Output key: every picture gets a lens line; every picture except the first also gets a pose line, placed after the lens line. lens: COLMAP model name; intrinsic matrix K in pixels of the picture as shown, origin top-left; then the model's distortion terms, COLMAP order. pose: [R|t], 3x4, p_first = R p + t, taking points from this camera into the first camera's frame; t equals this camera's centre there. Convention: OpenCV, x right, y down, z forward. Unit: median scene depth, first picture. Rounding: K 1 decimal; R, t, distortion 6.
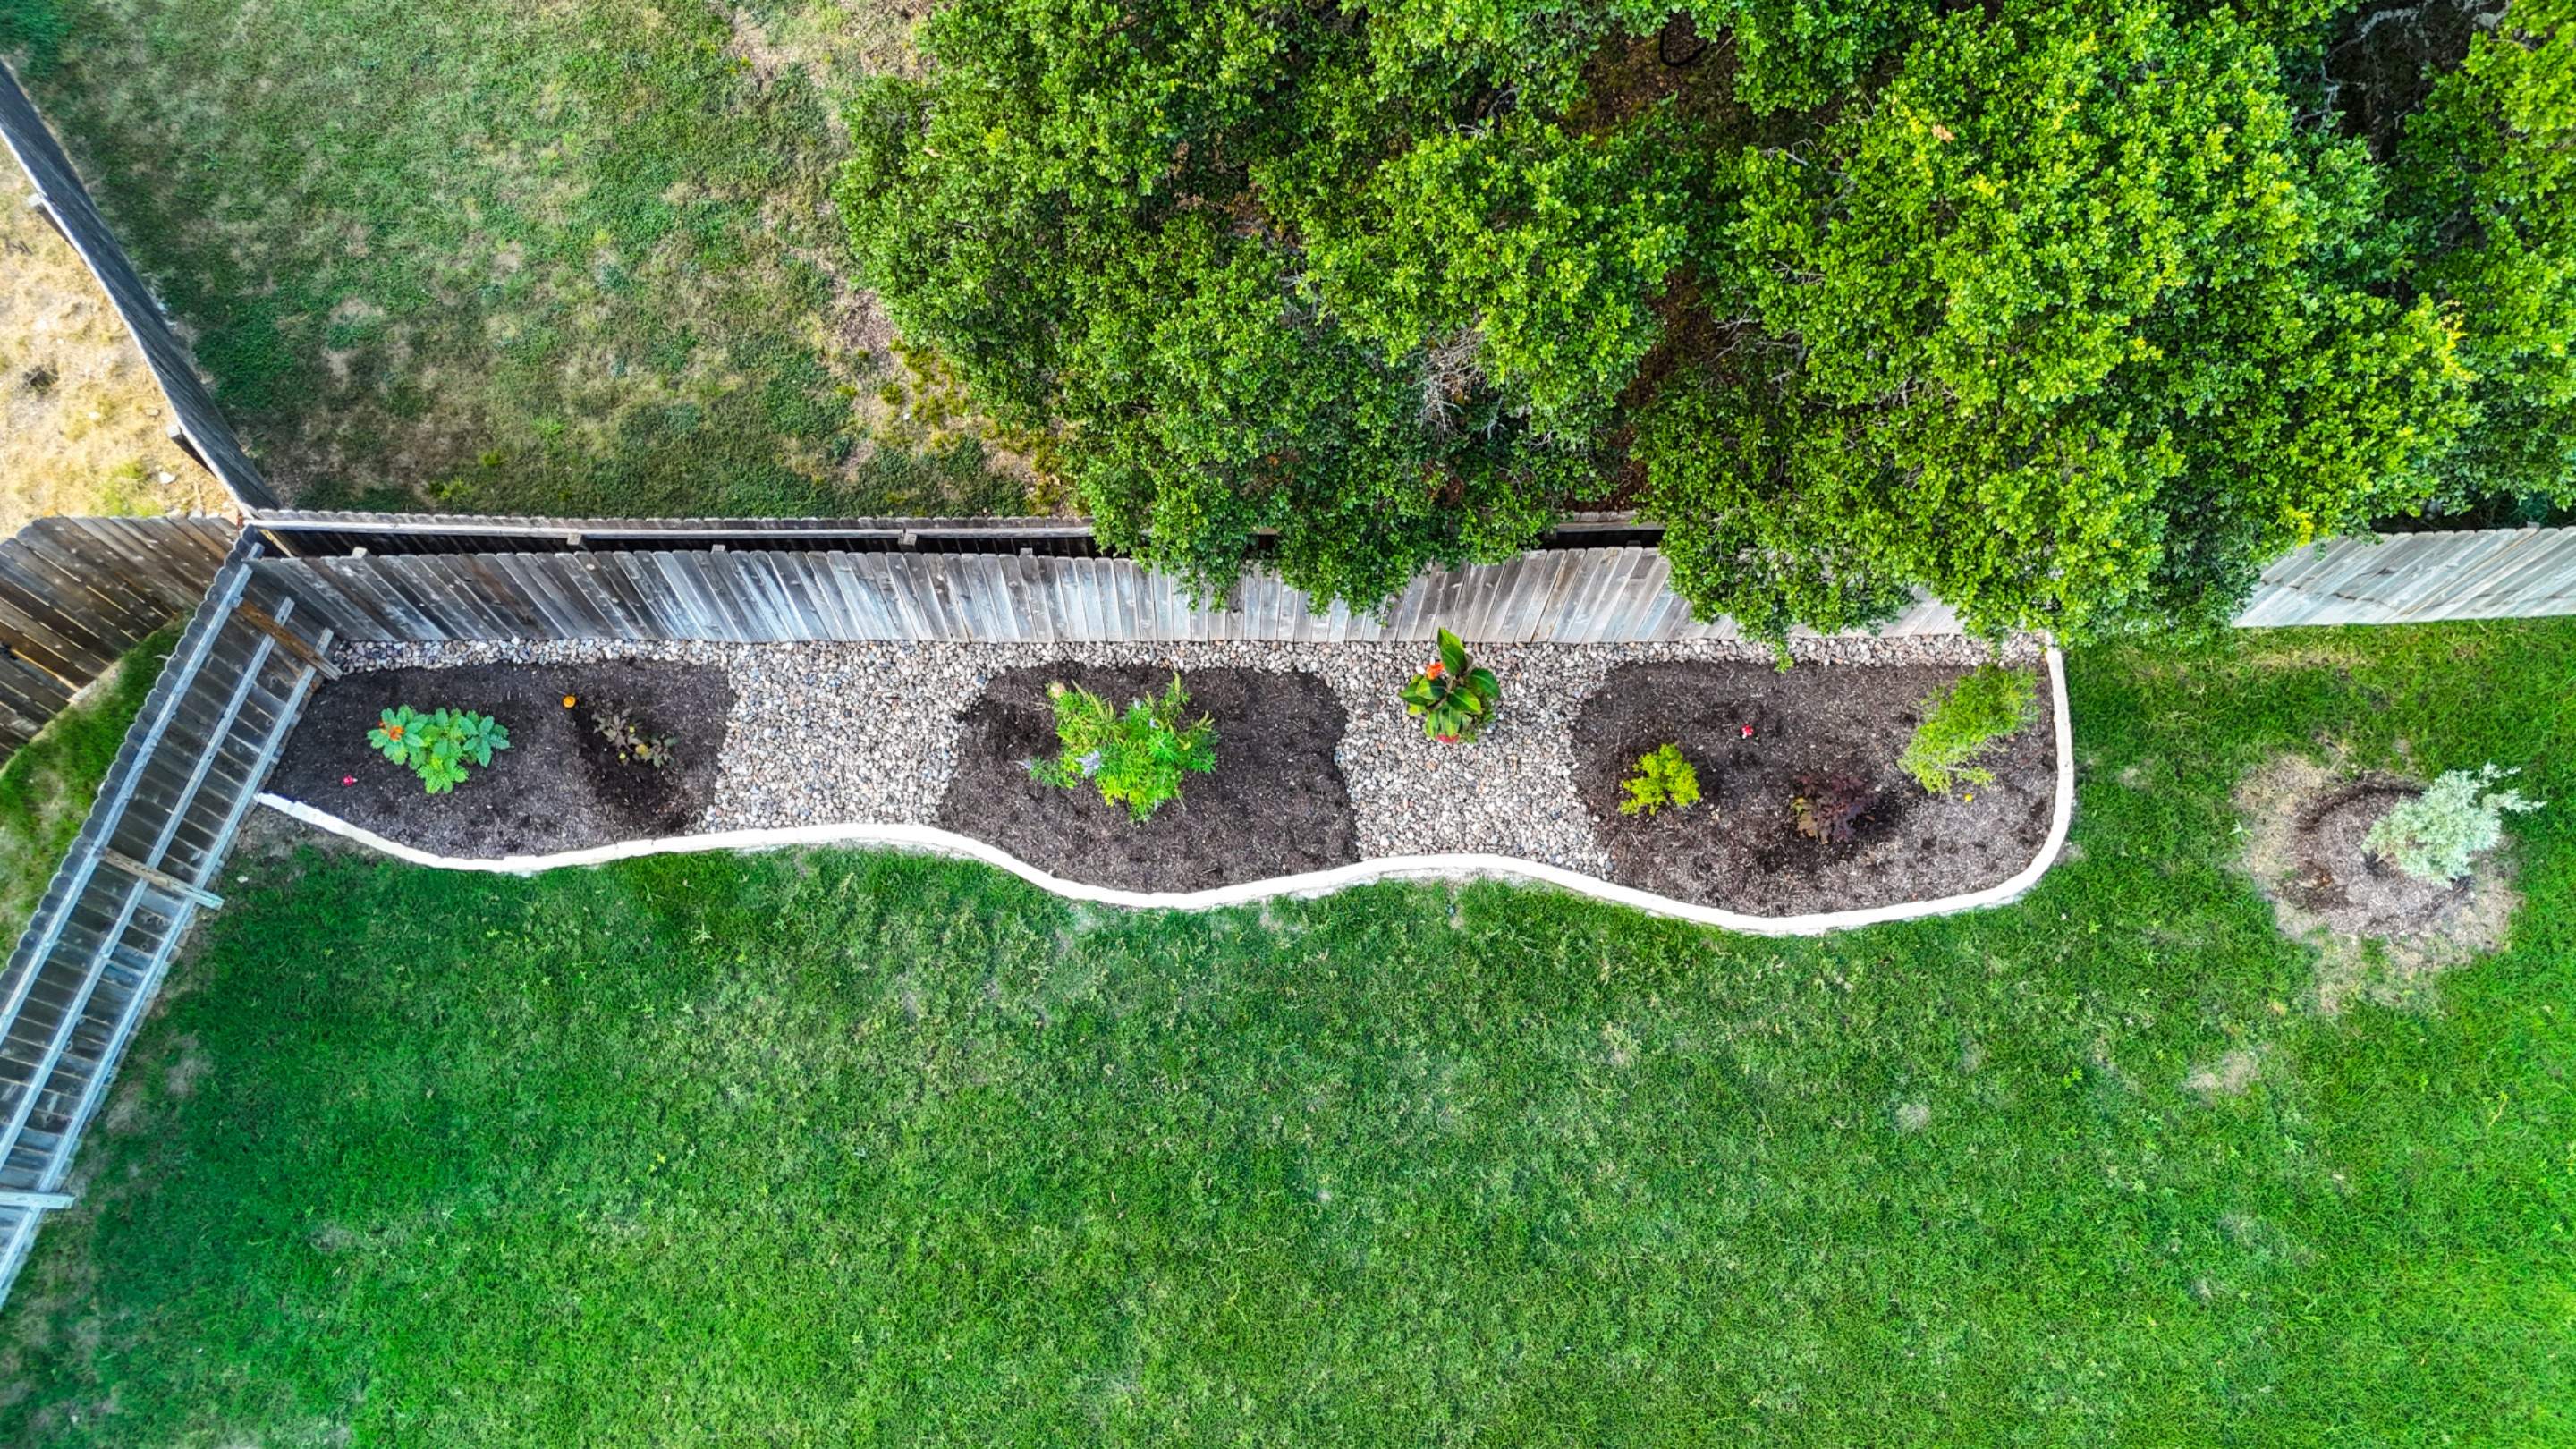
lens RADIAL K [[1938.8, 0, 1289.6], [0, 1938.8, 755.4], [0, 0, 1]] dist [0.052601, -0.059881]
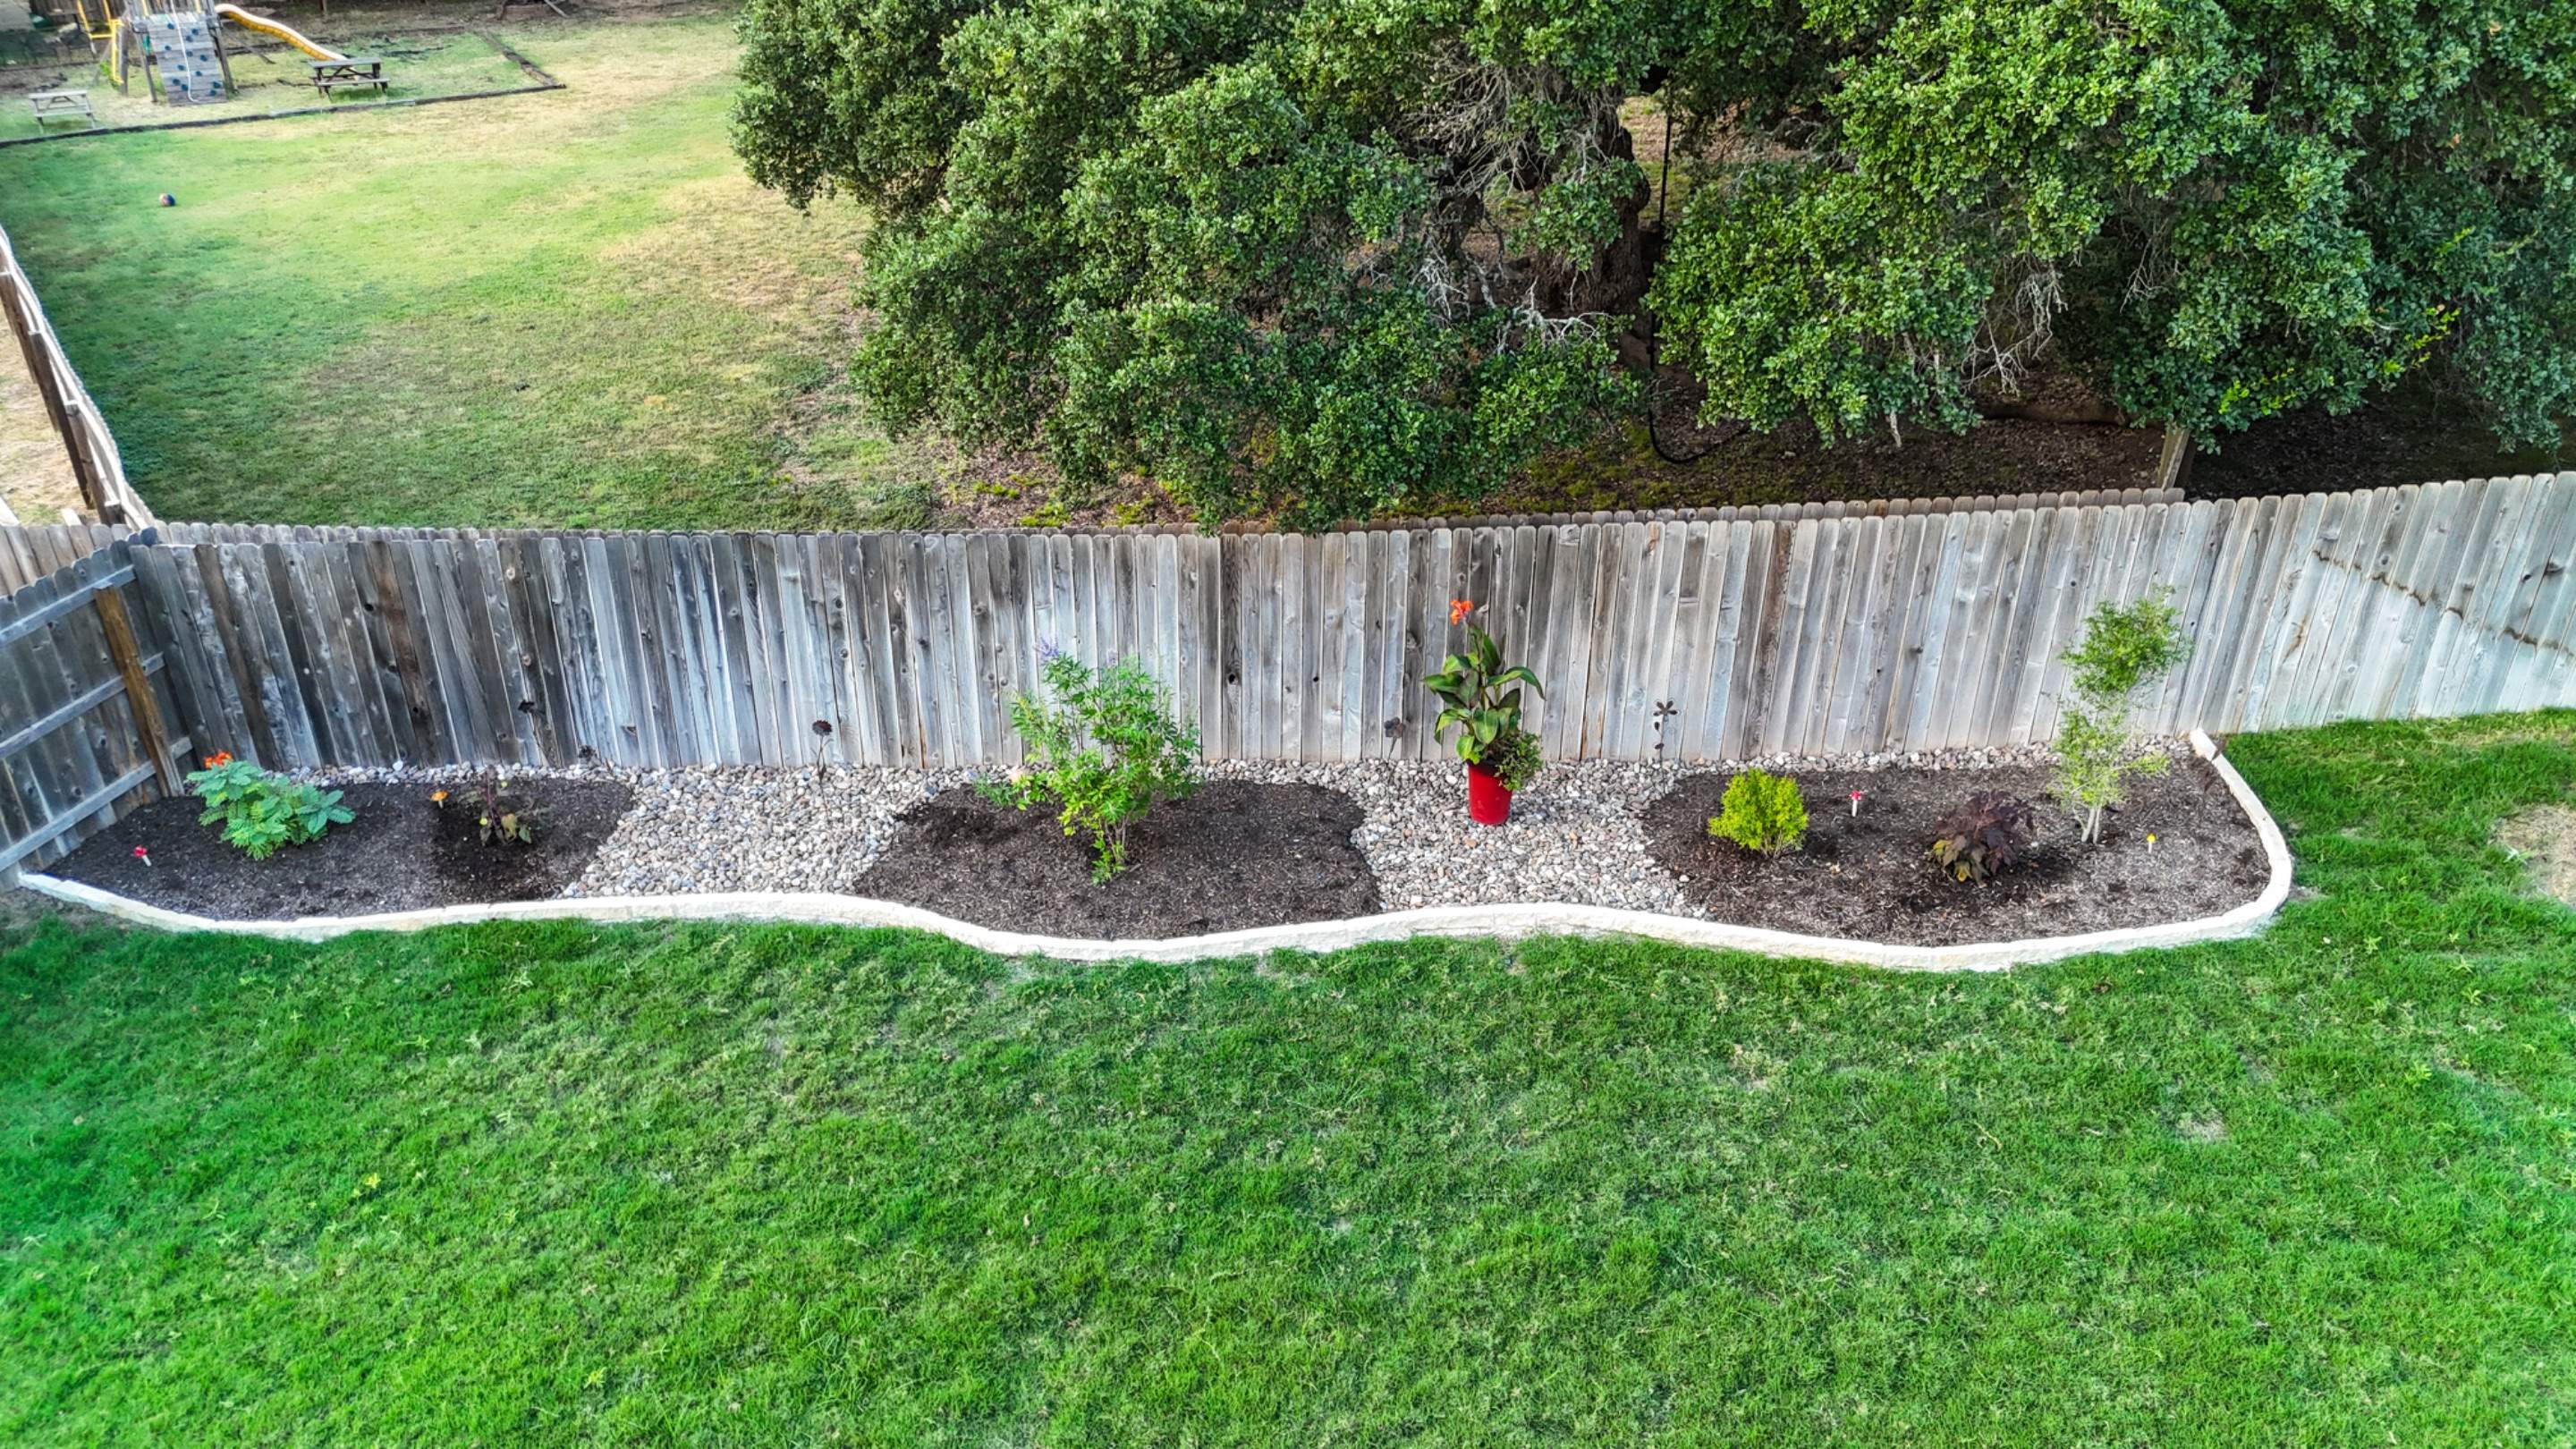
lens RADIAL K [[1962.3, 0, 1288.0], [0, 1962.3, 691.7], [0, 0, 1]] dist [0.030373, -0.005547]
pose [[0.999540, -0.020119, -0.022680, 0.017255], [-0.001250, 0.720083, -0.693886, 0.538650], [0.030291, 0.693596, 0.719727, 0.373247]]
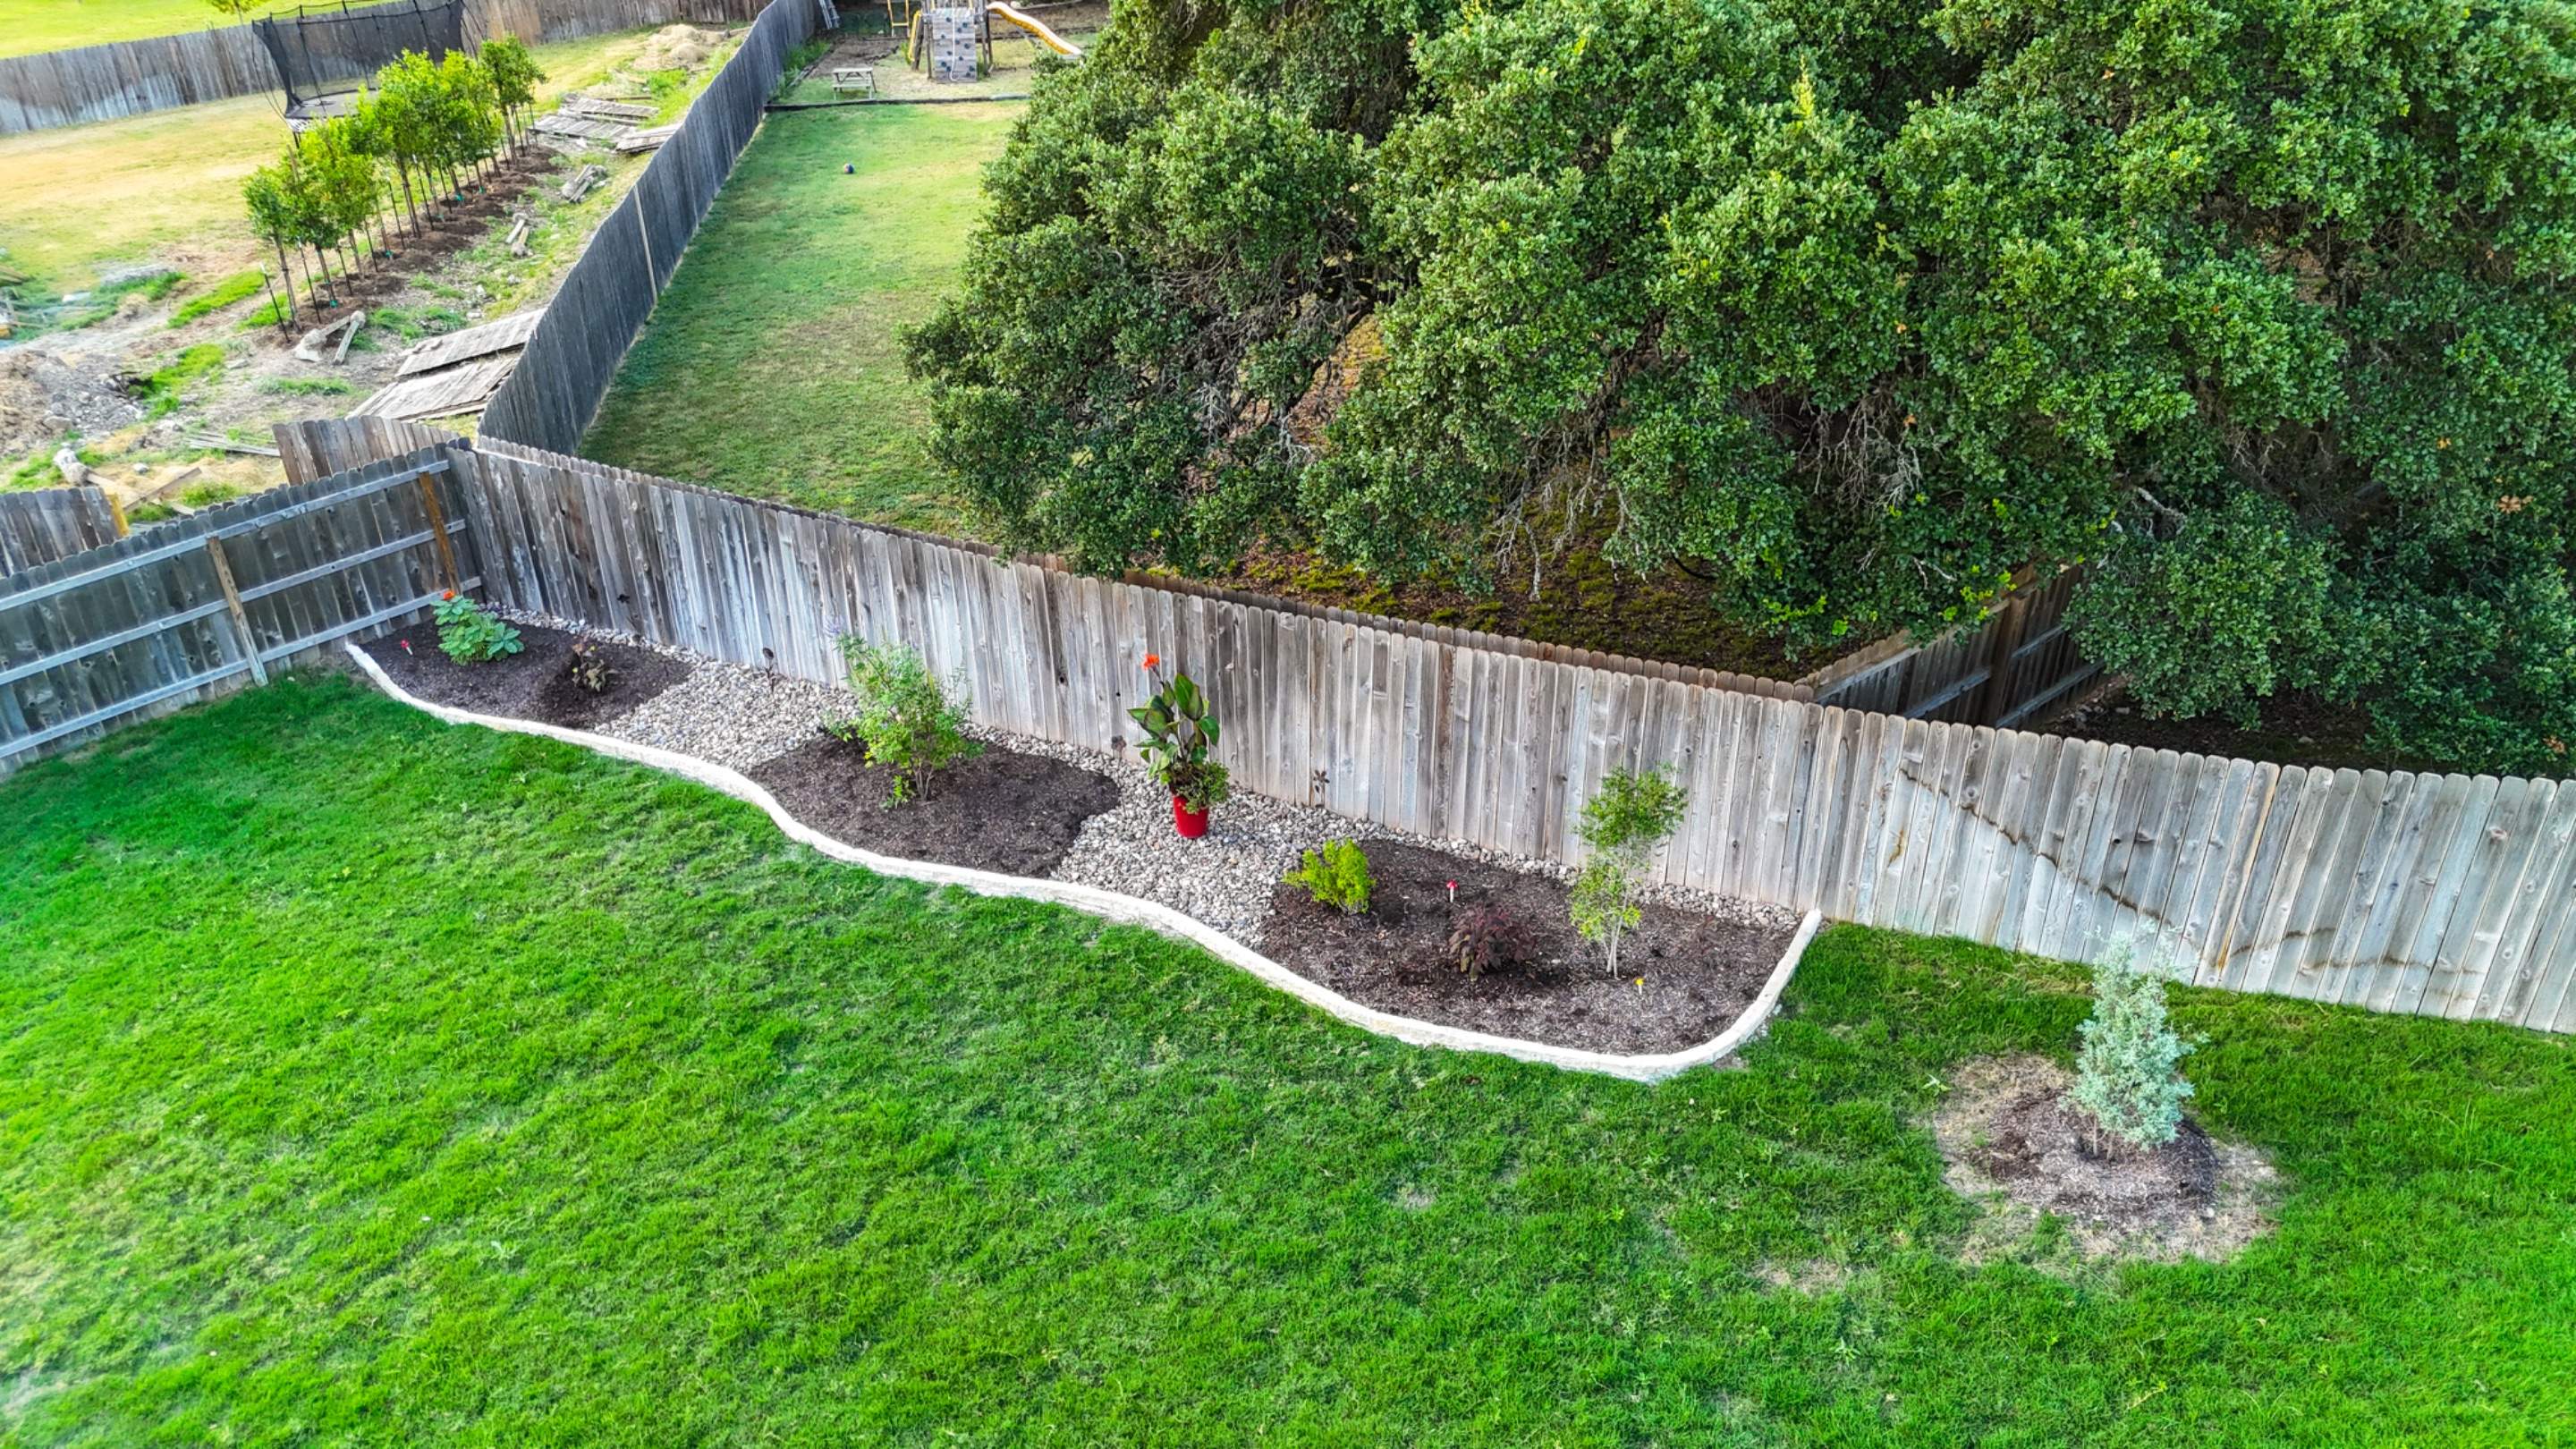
lens RADIAL K [[1962.3, 0, 1288.0], [0, 1962.3, 691.7], [0, 0, 1]] dist [0.030373, -0.005547]
pose [[0.881812, 0.186210, -0.433283, 0.575418], [-0.432079, 0.687172, -0.584039, 0.530370], [0.188986, 0.702225, 0.686414, 0.257516]]
